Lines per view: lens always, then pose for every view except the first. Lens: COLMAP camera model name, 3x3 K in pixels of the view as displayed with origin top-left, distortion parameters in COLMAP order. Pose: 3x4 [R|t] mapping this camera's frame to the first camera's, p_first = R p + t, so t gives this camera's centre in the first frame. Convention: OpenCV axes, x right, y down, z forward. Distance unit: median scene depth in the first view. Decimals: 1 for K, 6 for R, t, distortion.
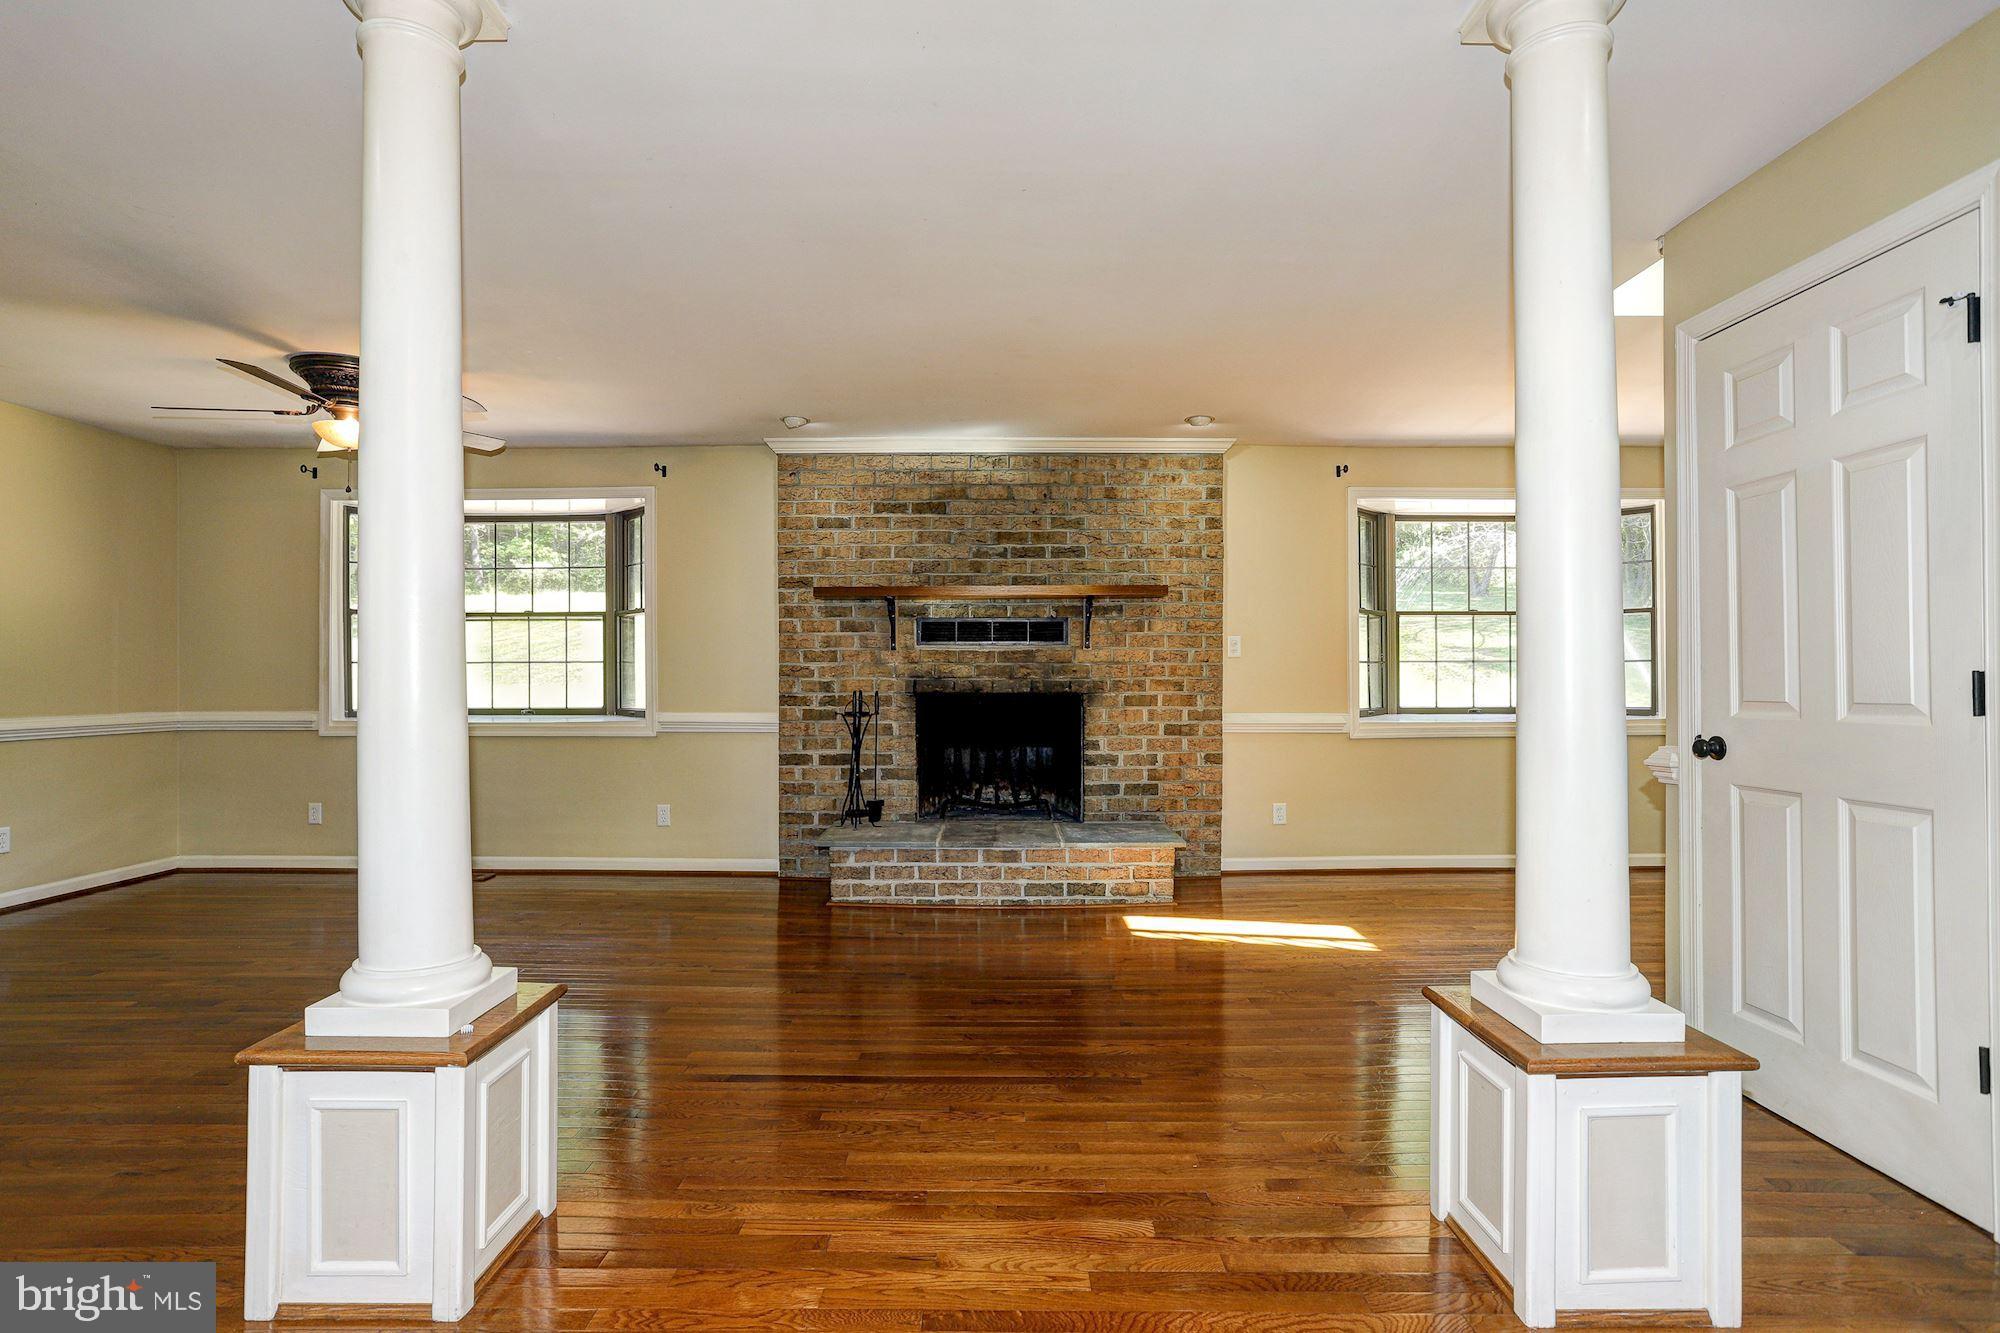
lens RADIAL K [[991.8, 0, 993.1], [0, 991.8, 677.8], [0, 0, 1]] dist [-0.045474, 0.000170]
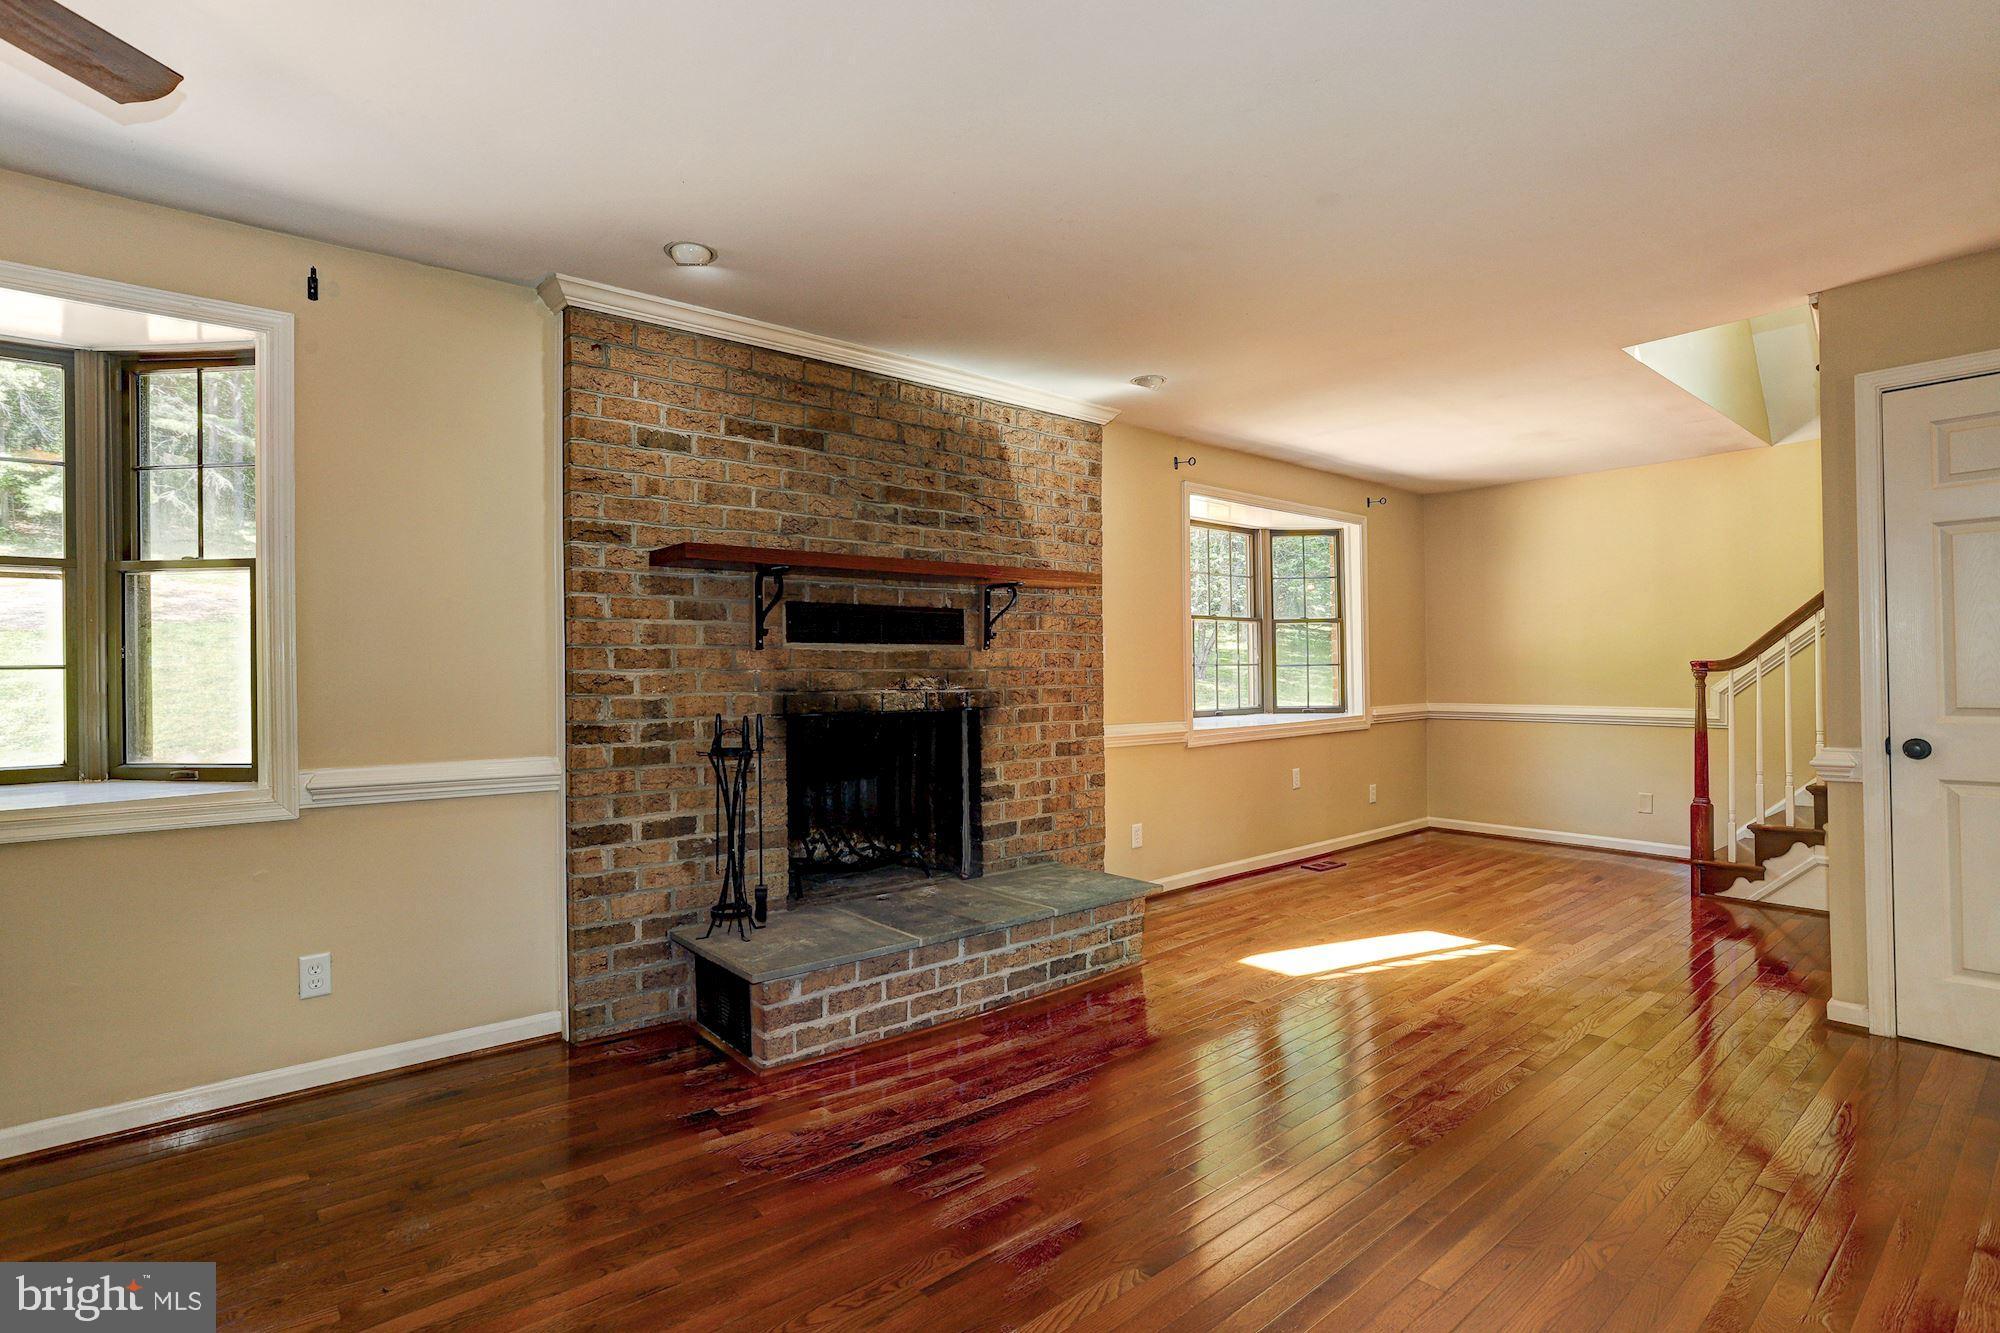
lens RADIAL K [[983.2, 0, 983.0], [0, 983.2, 666.2], [0, 0, 1]] dist [-0.056168, 0.029155]
pose [[0.764378, -0.001192, 0.644768, -0.398837], [0.006598, 0.999960, -0.005972, -0.012216], [-0.644735, 0.008819, 0.764355, 0.414760]]
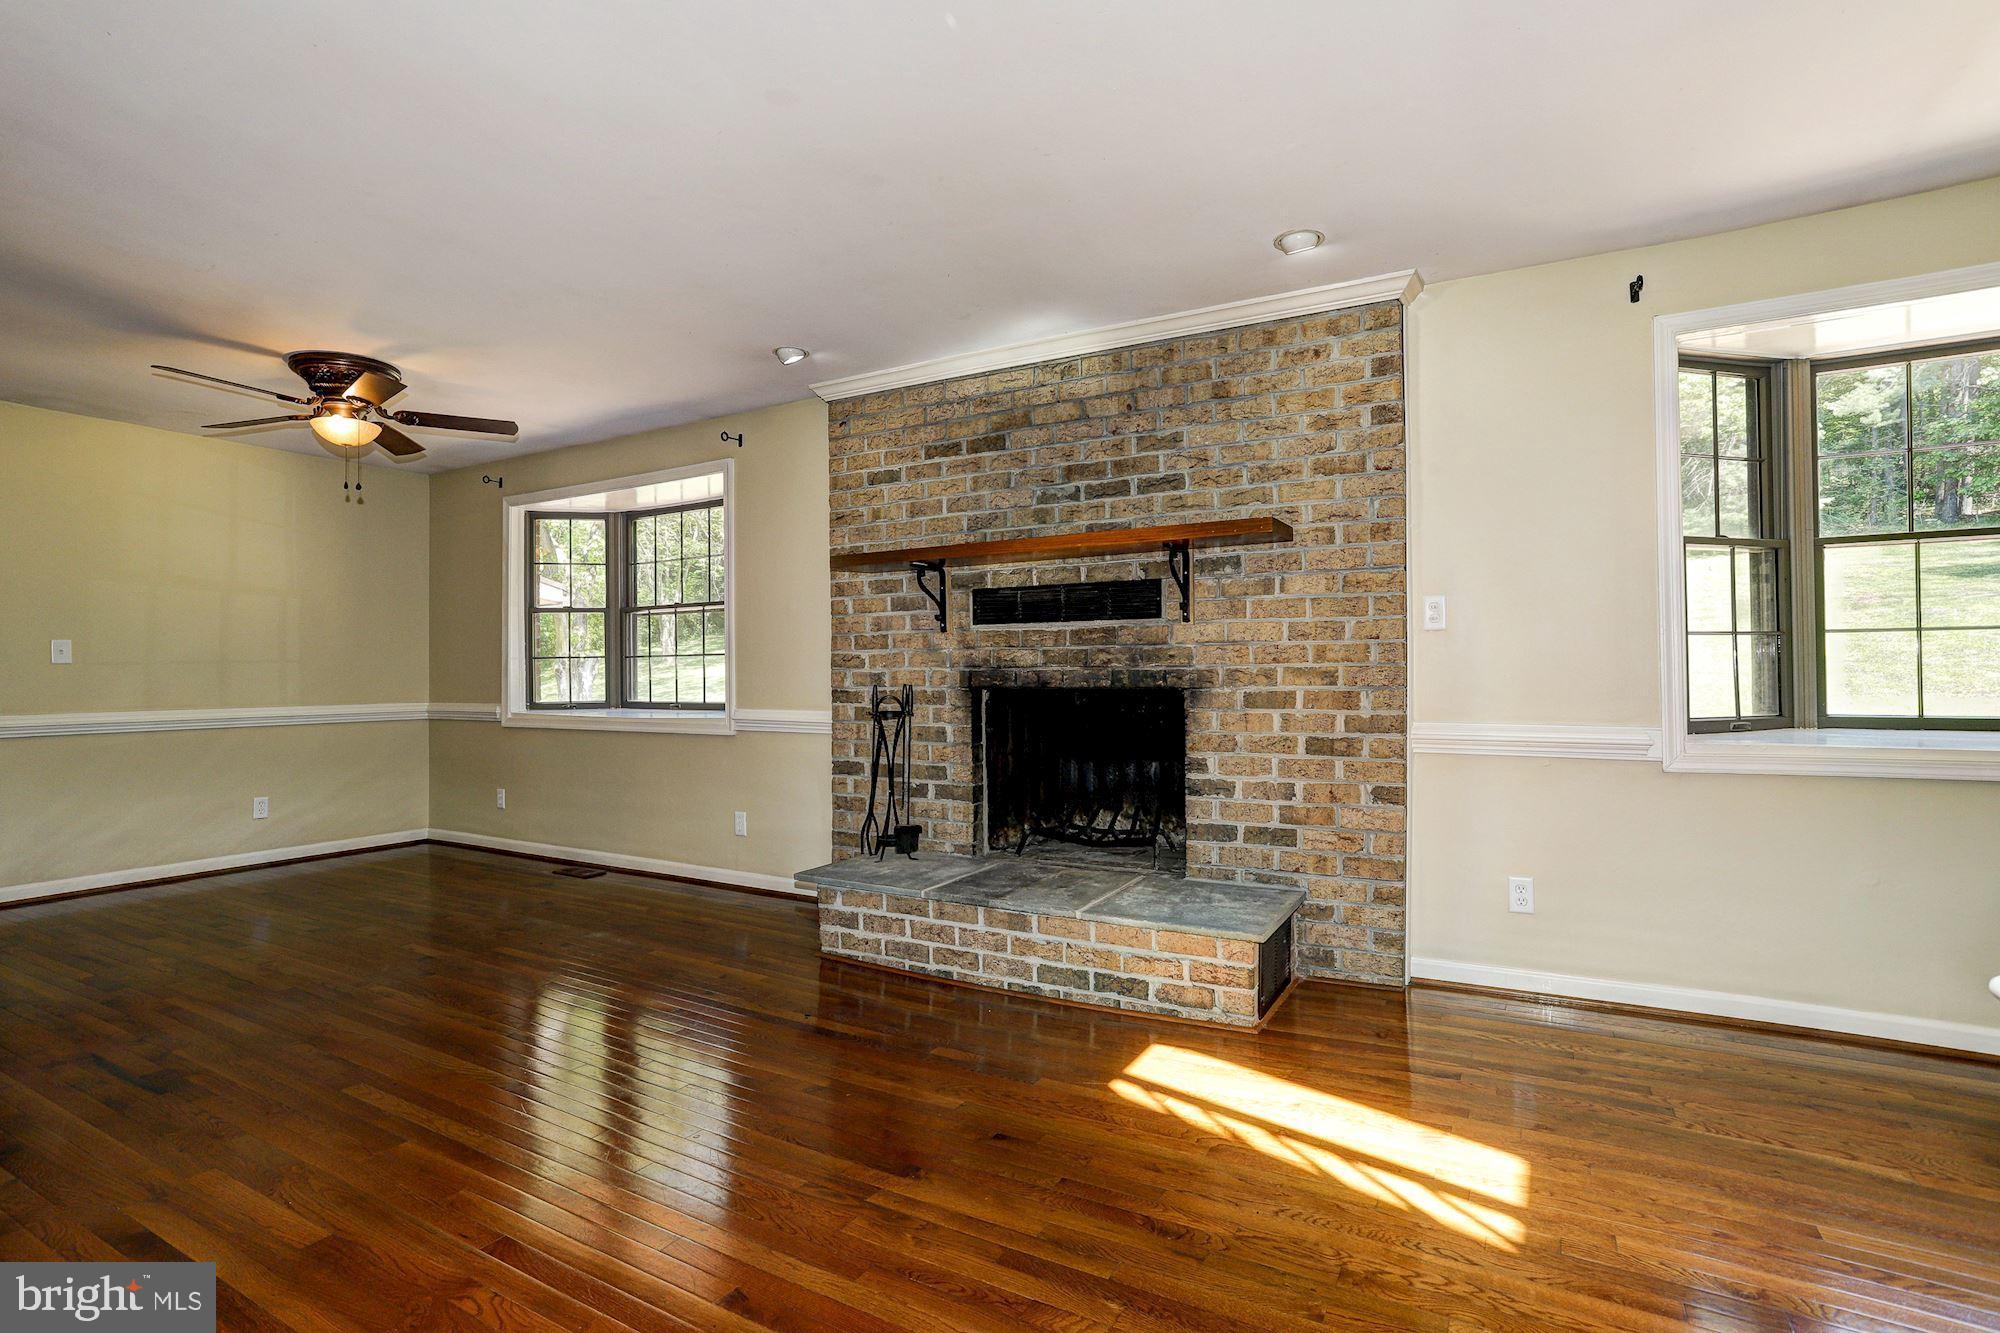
lens RADIAL K [[971.3, 0, 988.4], [0, 971.3, 664.5], [0, 0, 1]] dist [-0.055406, 0.031127]
pose [[0.868531, -0.009785, -0.495539, 0.304120], [0.006591, 0.999945, -0.008192, 0.003726], [0.495591, 0.003849, 0.868547, 0.355579]]
